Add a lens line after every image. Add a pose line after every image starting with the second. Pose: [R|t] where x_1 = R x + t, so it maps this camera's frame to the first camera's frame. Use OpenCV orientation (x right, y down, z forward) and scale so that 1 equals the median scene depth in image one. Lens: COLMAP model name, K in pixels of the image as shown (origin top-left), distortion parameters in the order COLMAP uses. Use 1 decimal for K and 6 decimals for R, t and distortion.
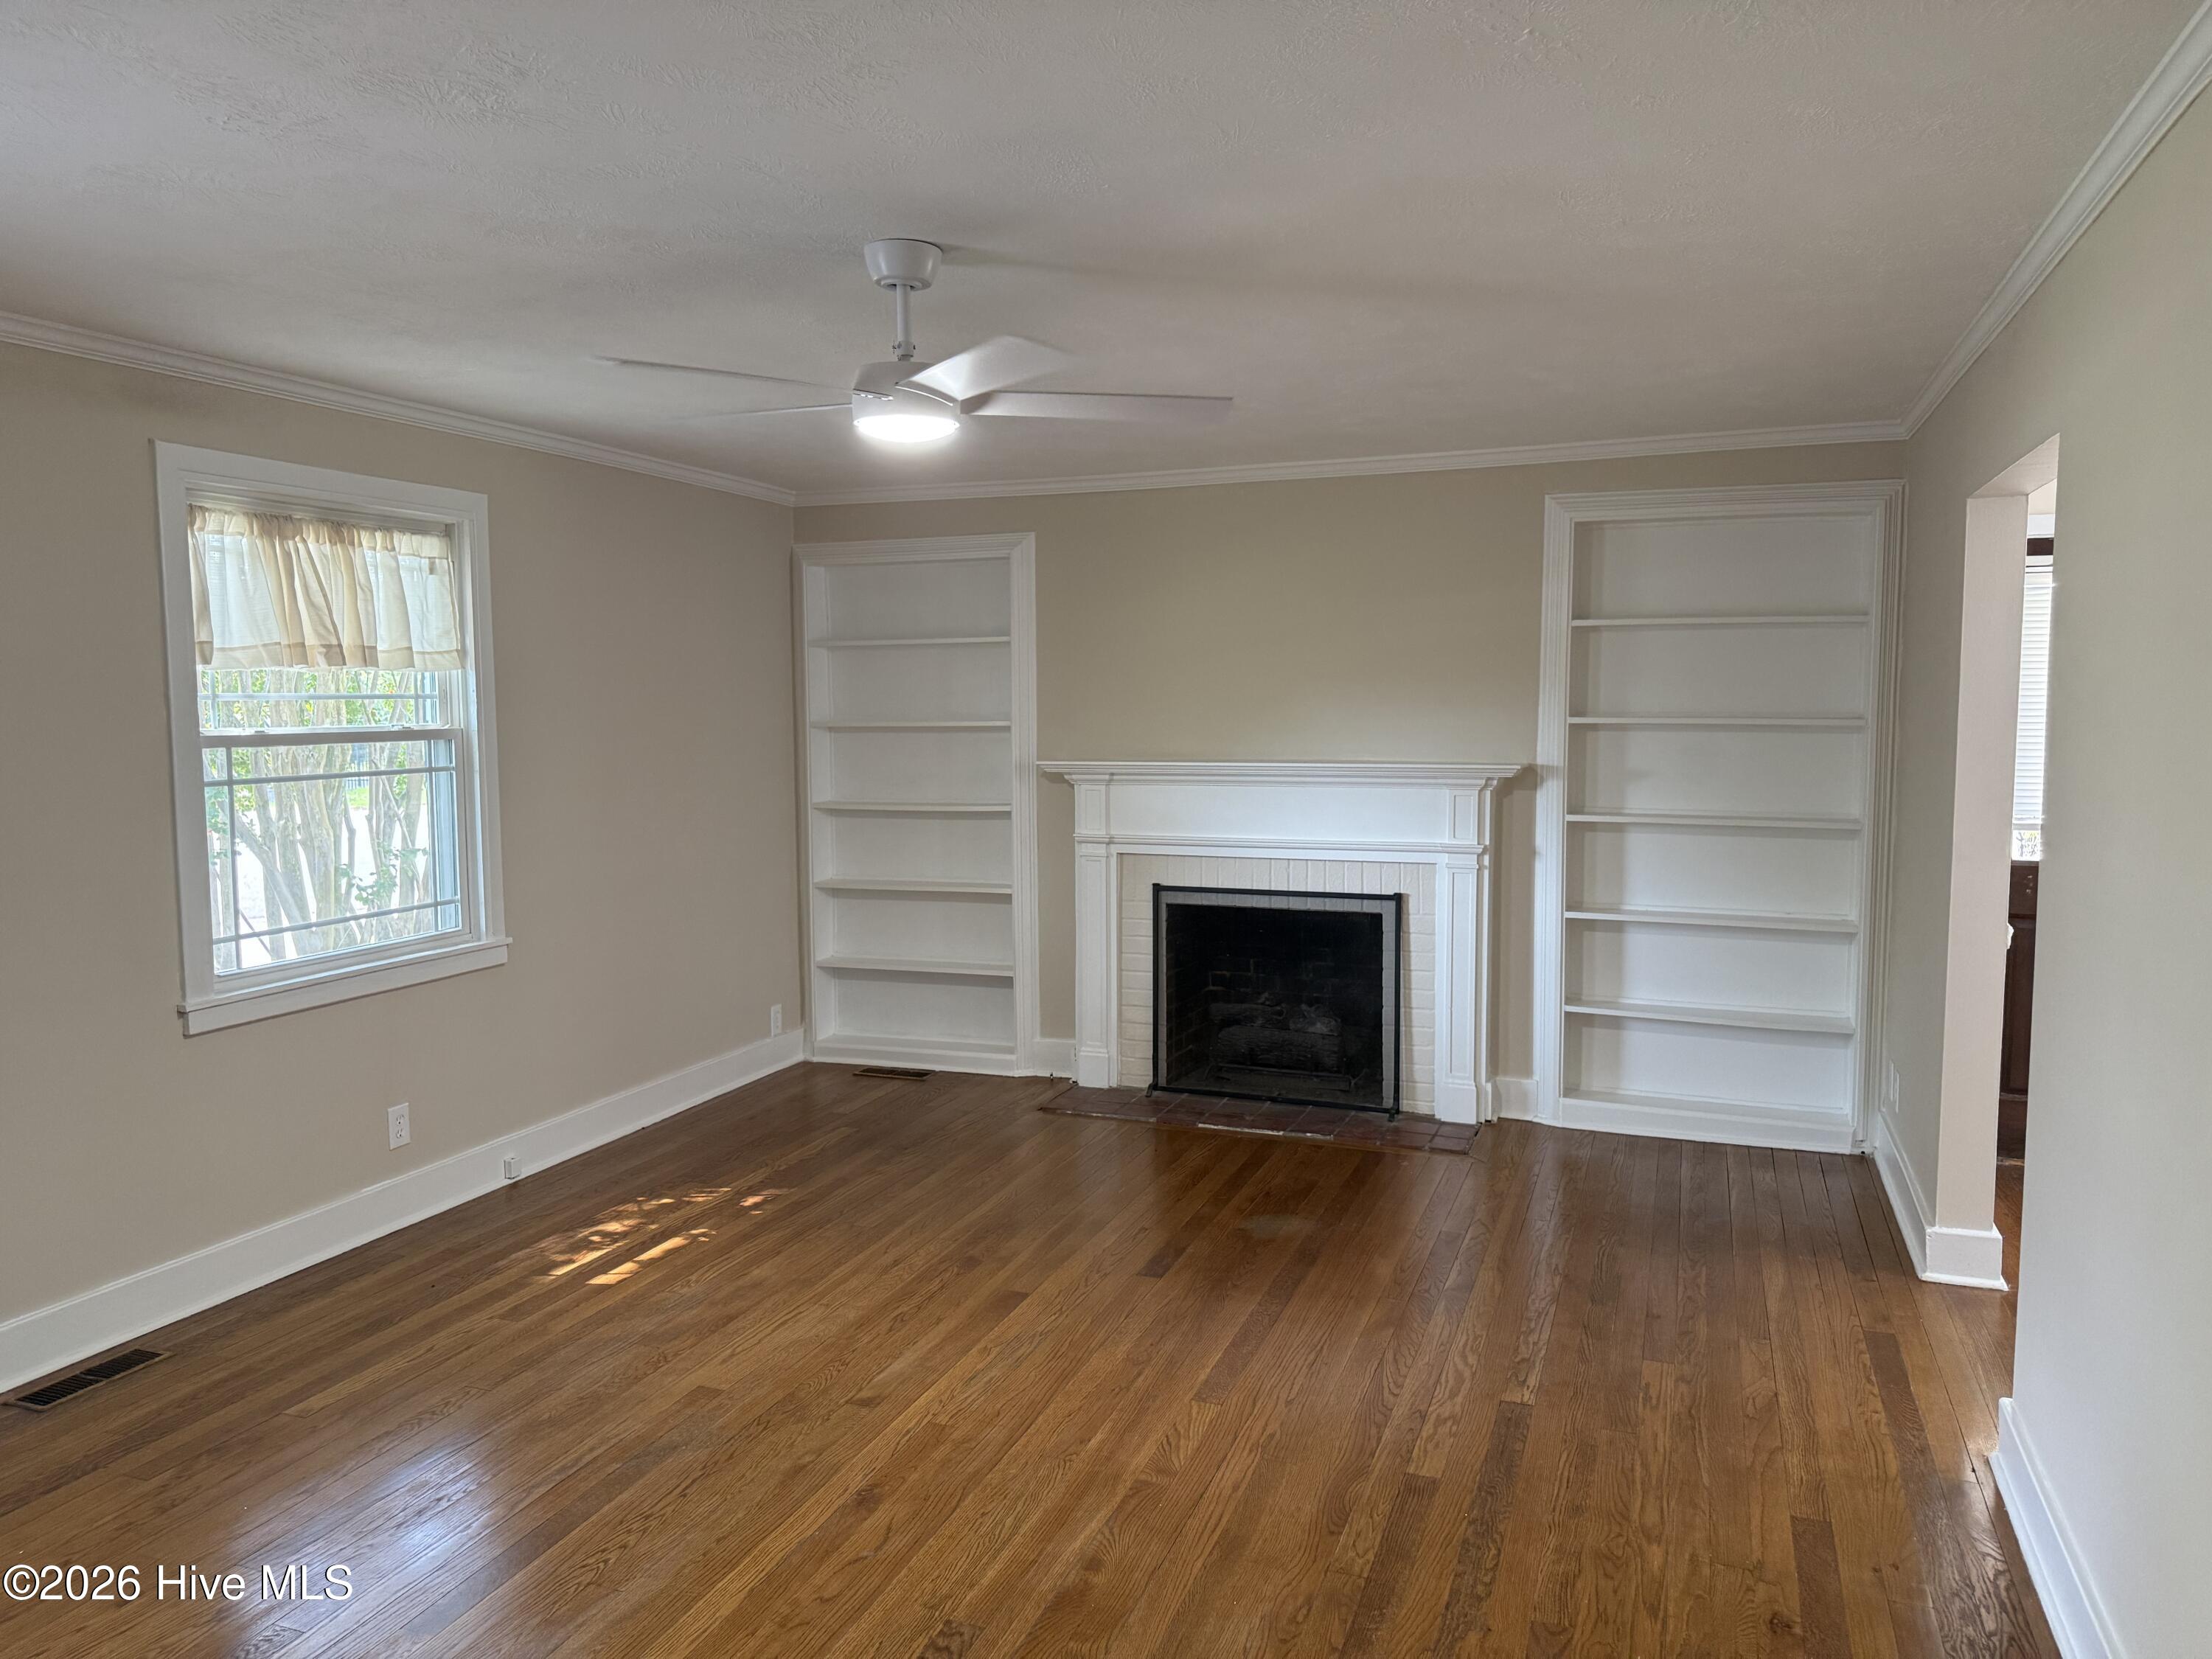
lens RADIAL K [[1592.0, 0, 1106.0], [0, 1592.0, 829.5], [0, 0, 1]] dist [0.055458, -0.075815]
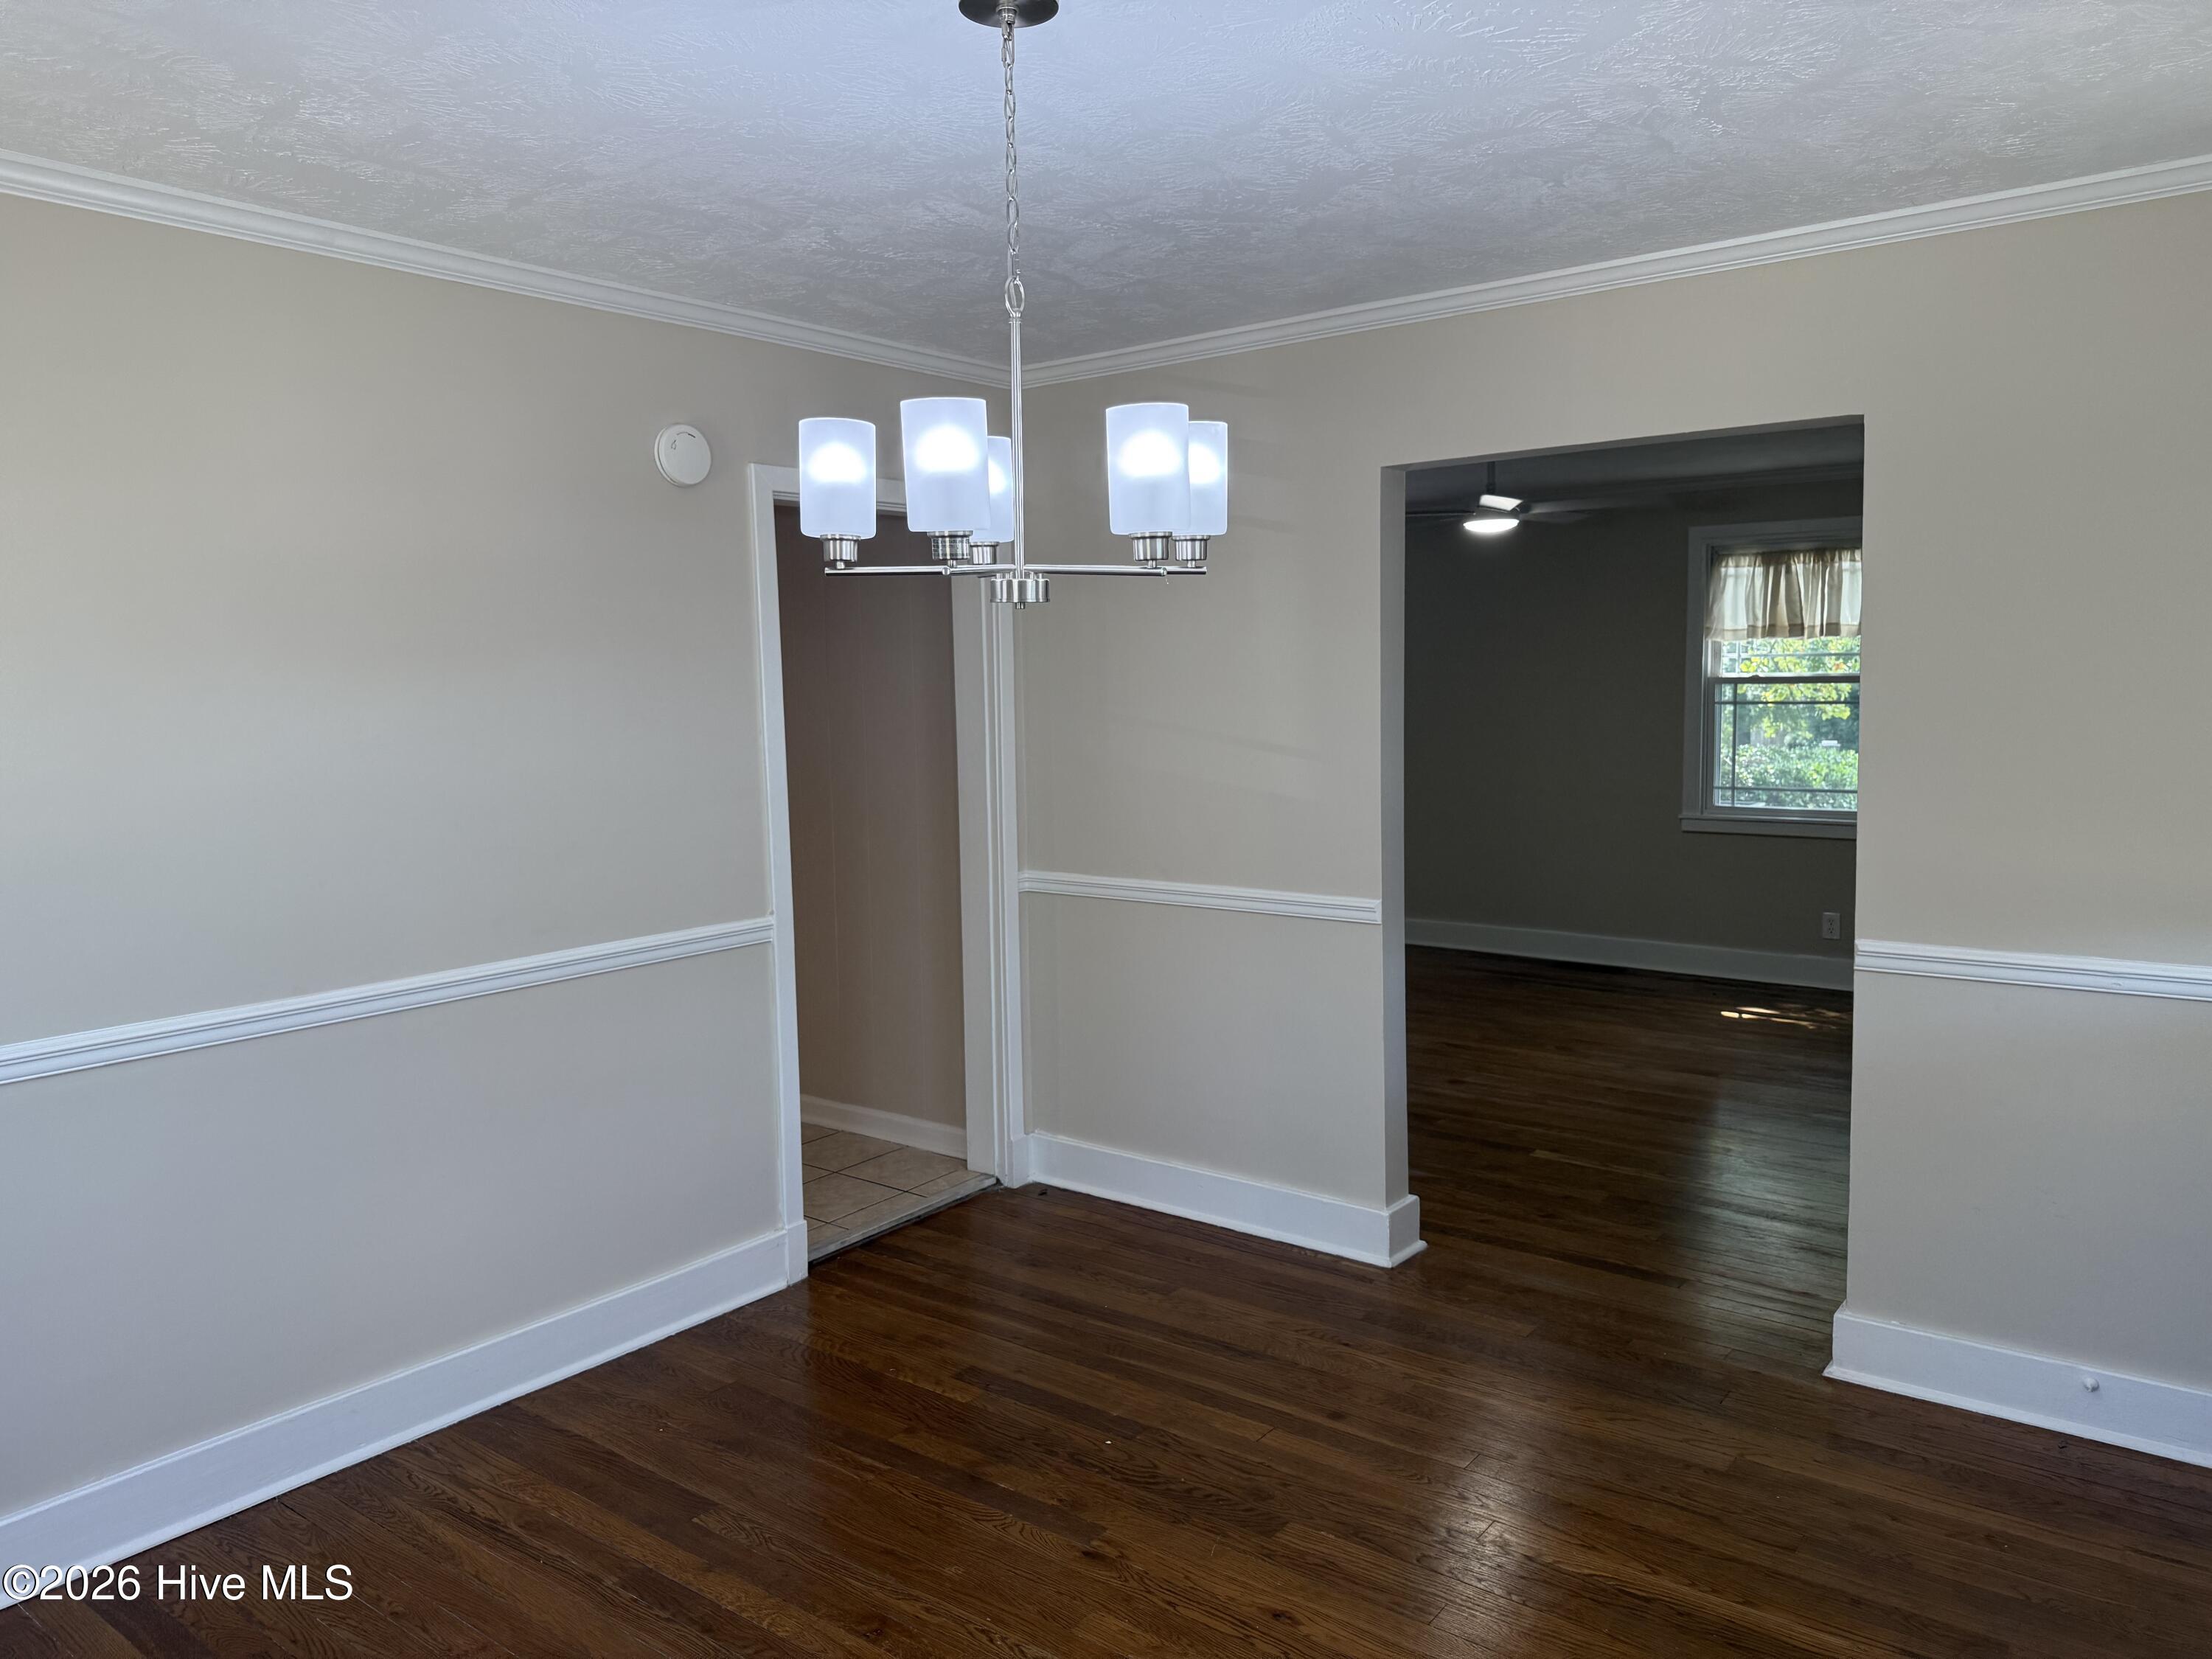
lens RADIAL K [[1592.0, 0, 1106.0], [0, 1592.0, 829.5], [0, 0, 1]] dist [0.055458, -0.075815]
pose [[-0.299230, 0.096158, -0.949323, 1.411026], [-0.067272, 0.990307, 0.121514, -0.060260], [0.951807, 0.100223, -0.289861, 0.857436]]
